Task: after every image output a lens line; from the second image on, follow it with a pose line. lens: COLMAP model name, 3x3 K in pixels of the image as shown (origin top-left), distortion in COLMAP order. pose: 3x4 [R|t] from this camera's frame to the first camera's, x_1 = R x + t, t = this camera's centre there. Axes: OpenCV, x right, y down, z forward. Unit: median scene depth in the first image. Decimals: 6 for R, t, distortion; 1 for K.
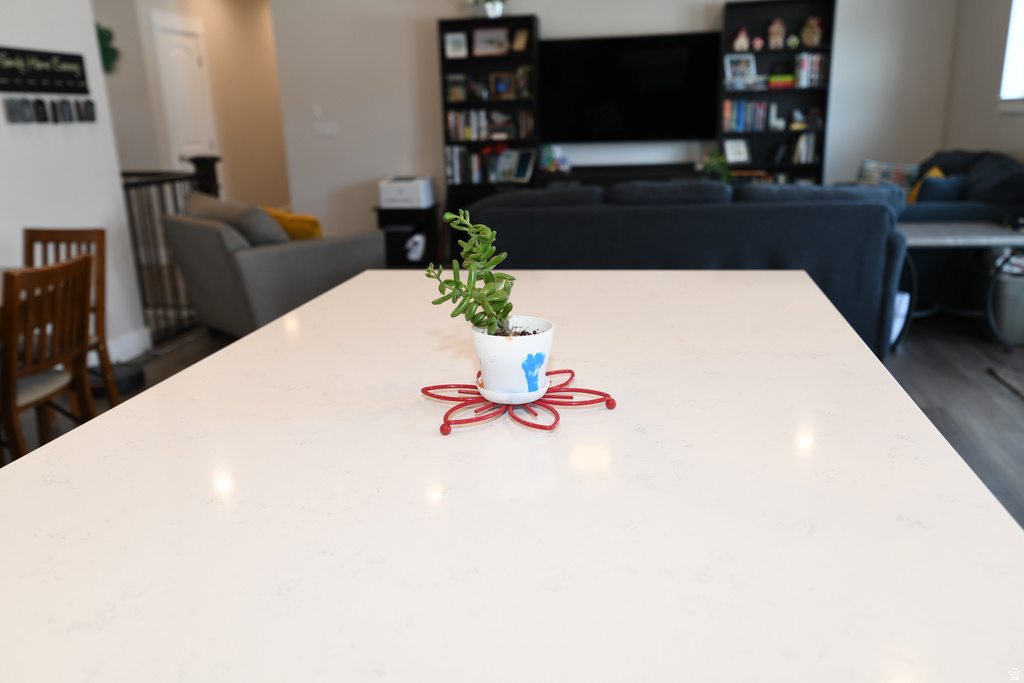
lens RADIAL K [[824.2, 0, 512.0], [0, 824.2, 341.5], [0, 0, 1]] dist [0.039656, 0.008246]
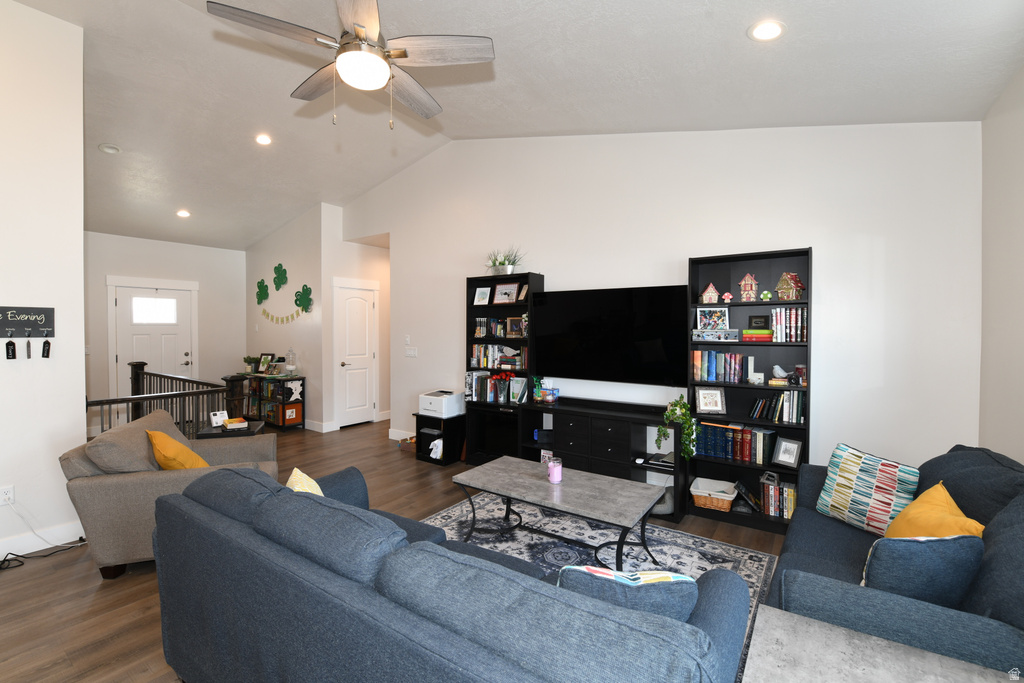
lens RADIAL K [[441.4, 0, 513.3], [0, 441.4, 336.2], [0, 0, 1]] dist [-0.003802, -0.009653]
pose [[0.914614, 0.040220, -0.402323, 0.260571], [-0.136508, 0.967332, -0.213624, -0.158739], [0.380588, 0.250304, 0.890225, 0.427526]]
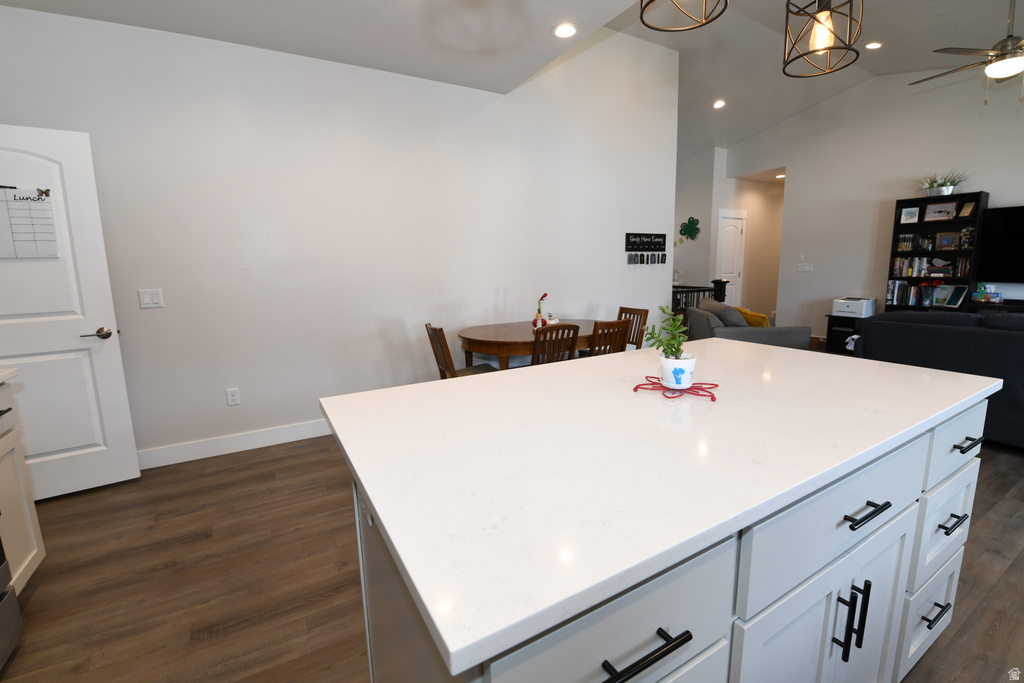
lens RADIAL K [[441.4, 0, 513.3], [0, 441.4, 336.2], [0, 0, 1]] dist [-0.003802, -0.009653]
pose [[0.650658, 0.137537, -0.746812, 0.088148], [-0.202828, 0.979208, 0.003623, 0.002287], [0.731782, 0.149117, 0.665026, -0.026564]]
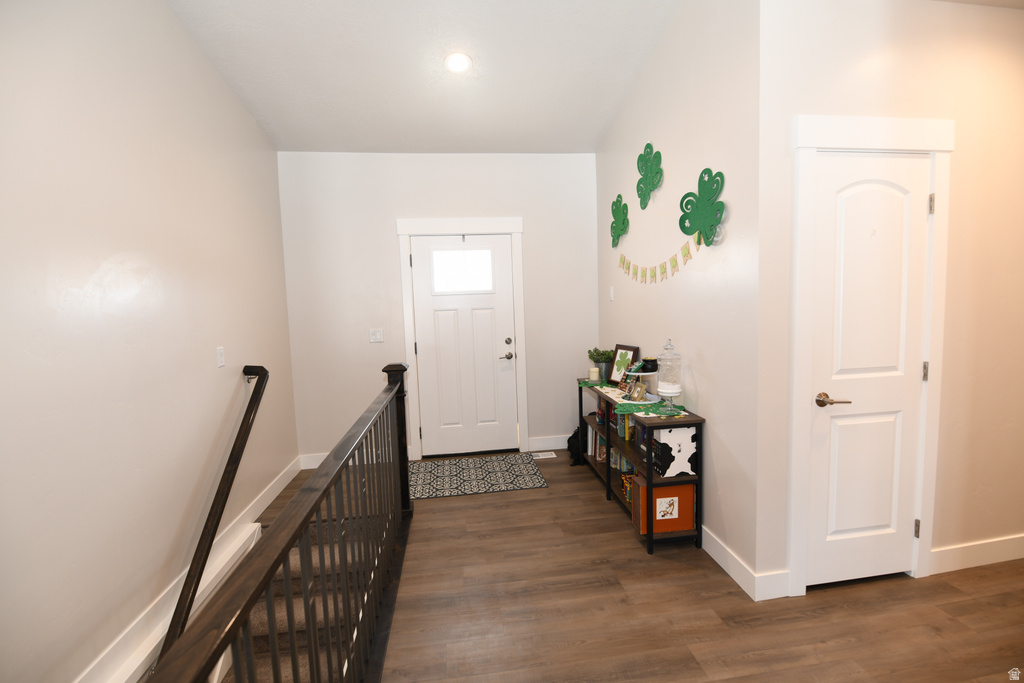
lens RADIAL K [[441.4, 0, 513.3], [0, 441.4, 336.2], [0, 0, 1]] dist [-0.003802, -0.009653]
pose [[0.312245, 0.101092, -0.944608, -0.243175], [-0.228545, 0.973113, 0.028596, -0.255879], [0.922101, 0.206957, 0.326954, 0.848656]]
